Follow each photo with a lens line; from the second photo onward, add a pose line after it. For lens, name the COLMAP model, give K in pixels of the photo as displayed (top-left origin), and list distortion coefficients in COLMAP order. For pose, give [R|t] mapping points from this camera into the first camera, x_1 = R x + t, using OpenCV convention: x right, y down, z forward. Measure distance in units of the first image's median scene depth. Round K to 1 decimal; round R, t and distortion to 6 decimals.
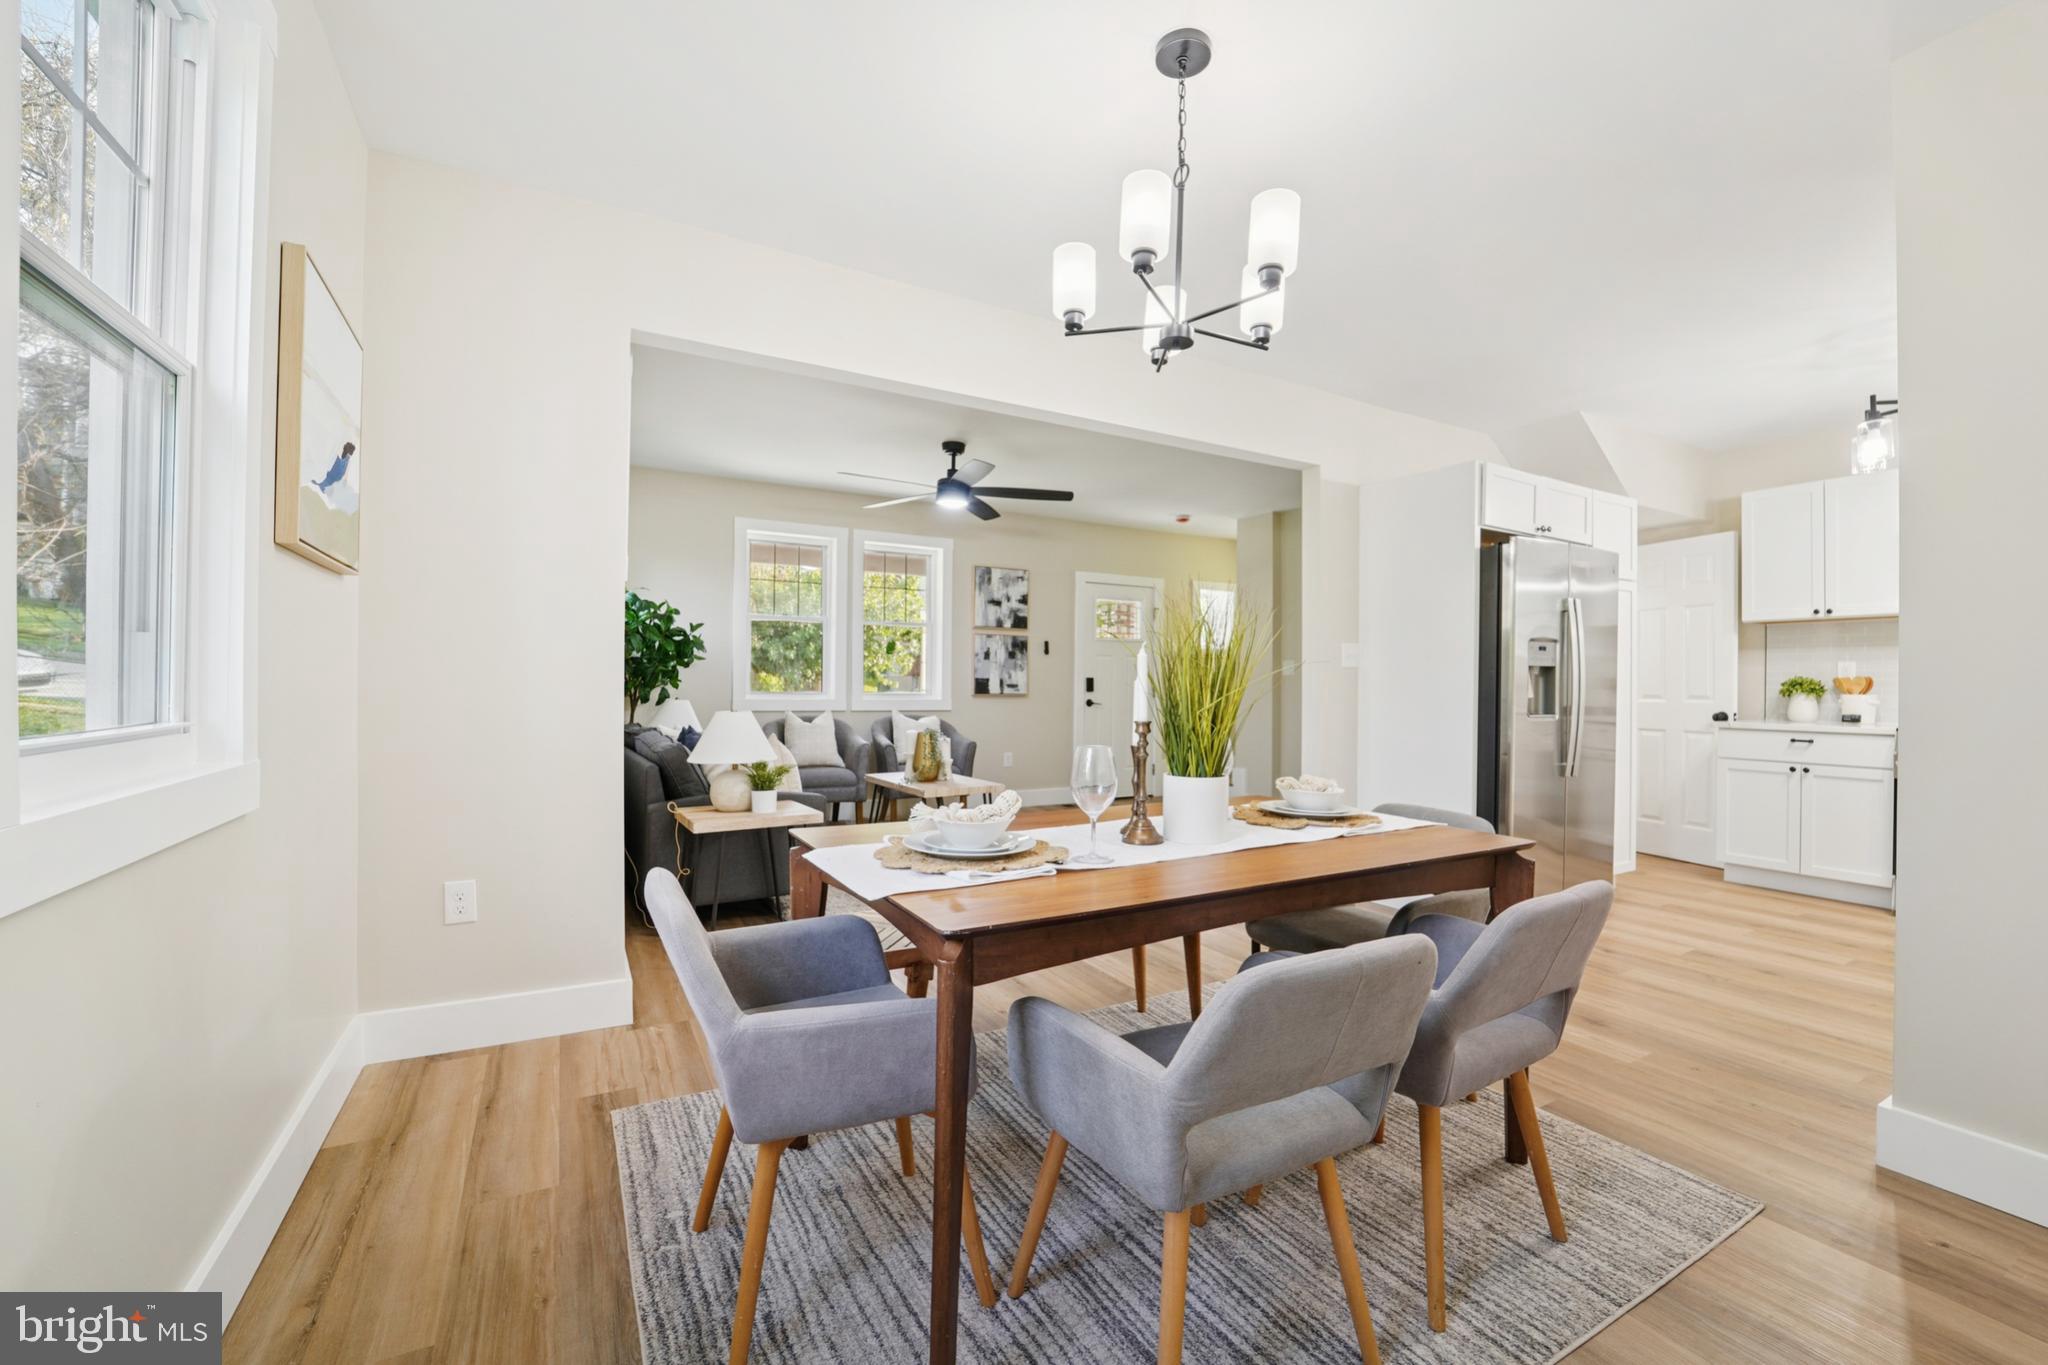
lens RADIAL K [[840.7, 0, 1030.5], [0, 840.7, 681.1], [0, 0, 1]] dist [-0.002581, -0.000393]
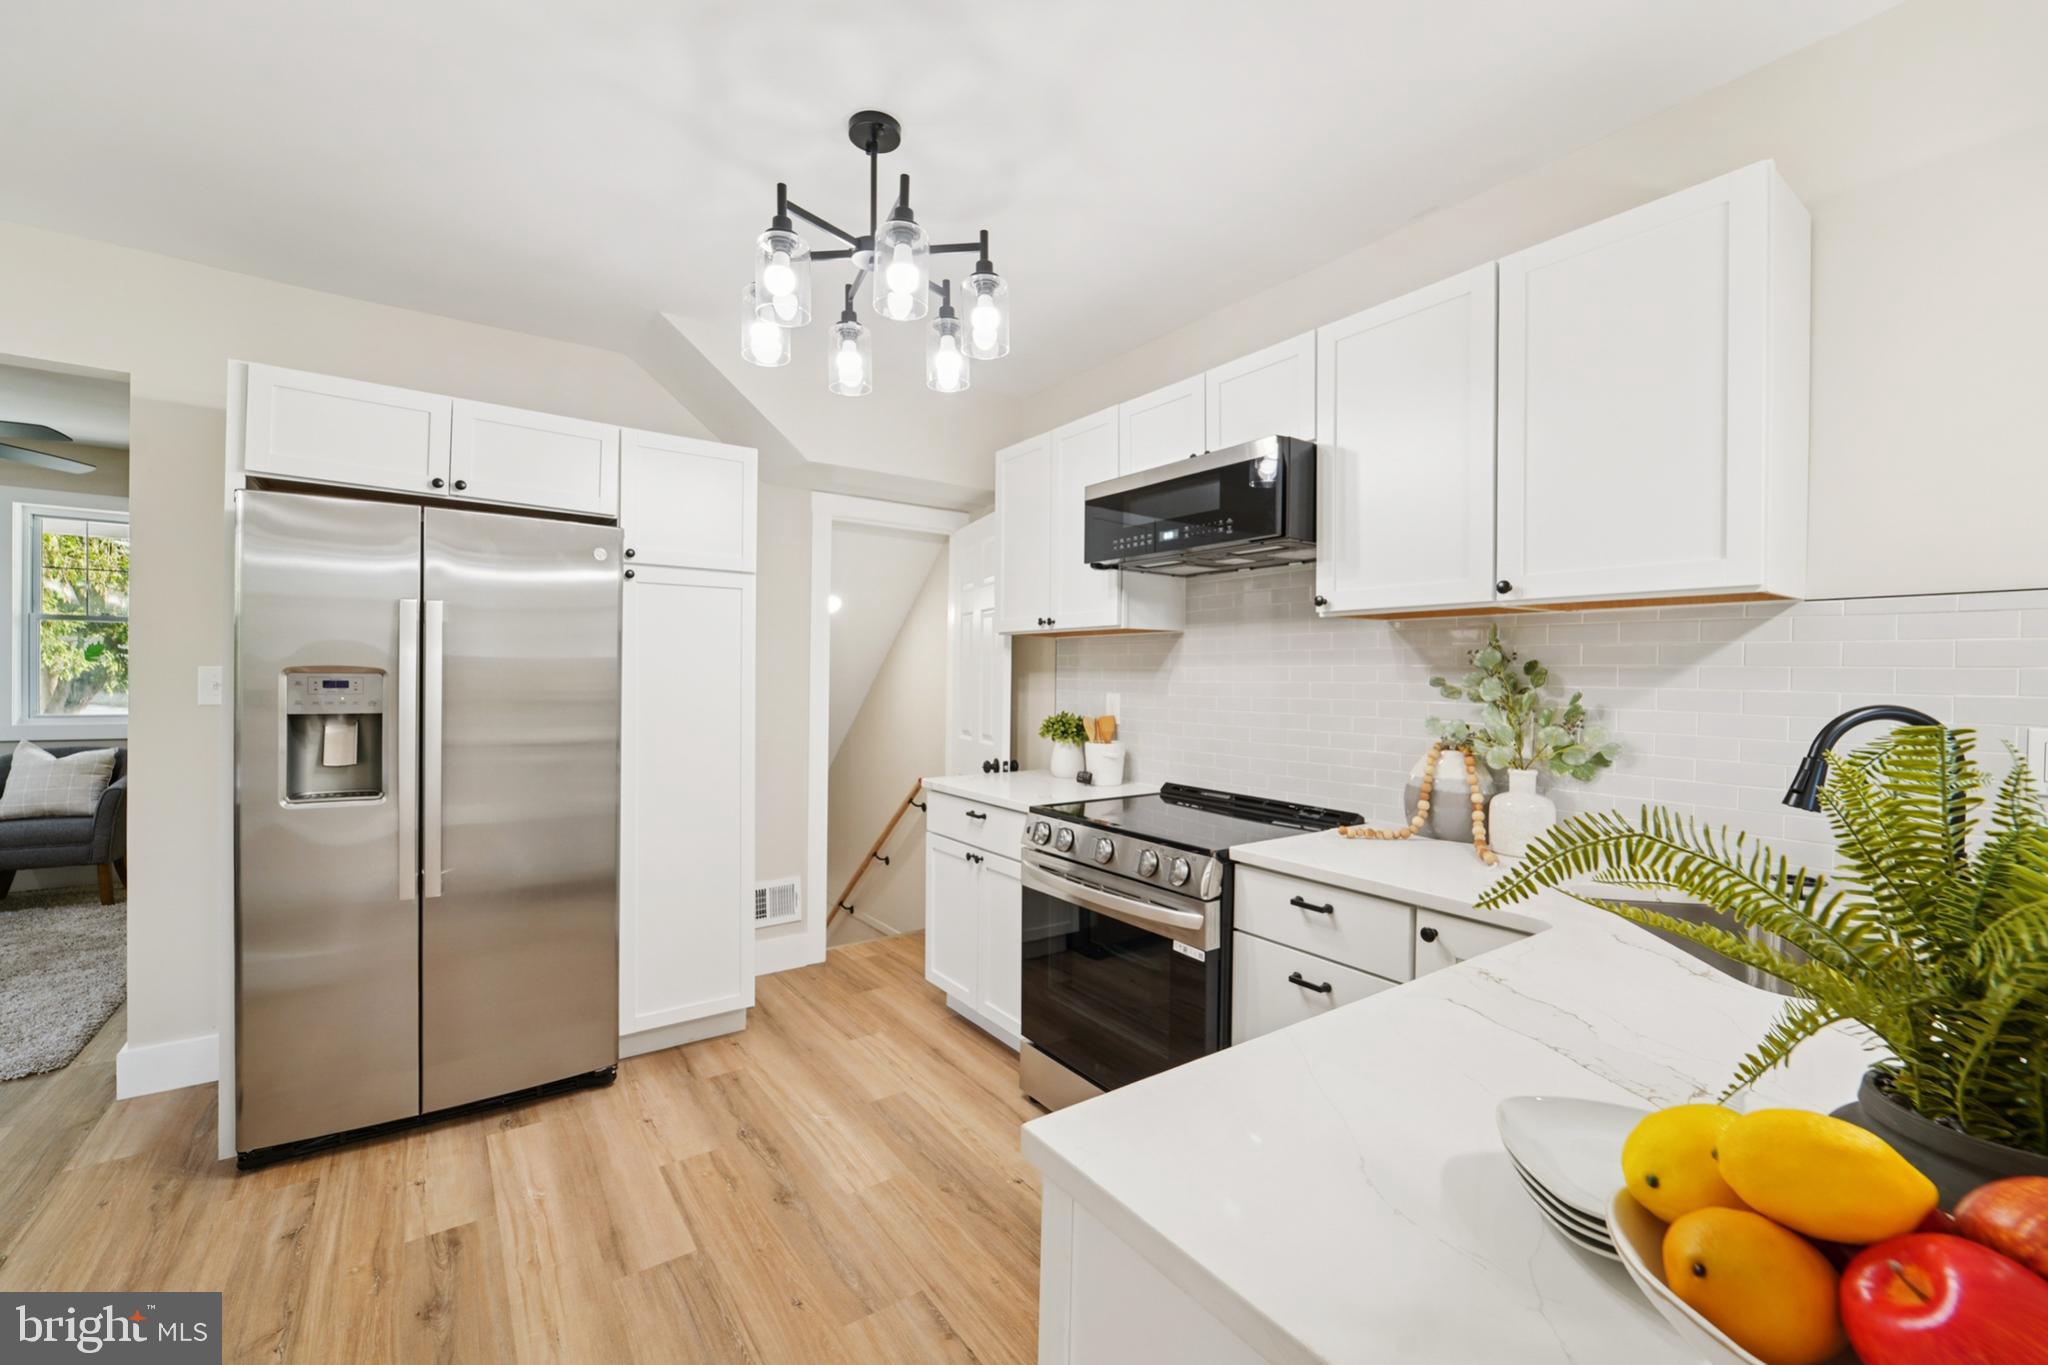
lens RADIAL K [[840.7, 0, 1030.5], [0, 840.7, 681.1], [0, 0, 1]] dist [-0.002581, -0.000393]
pose [[0.993486, -0.002051, 0.113932, 0.810808], [0.000486, 0.999905, 0.013763, -0.042000], [-0.113949, -0.013618, 0.993393, 0.306537]]
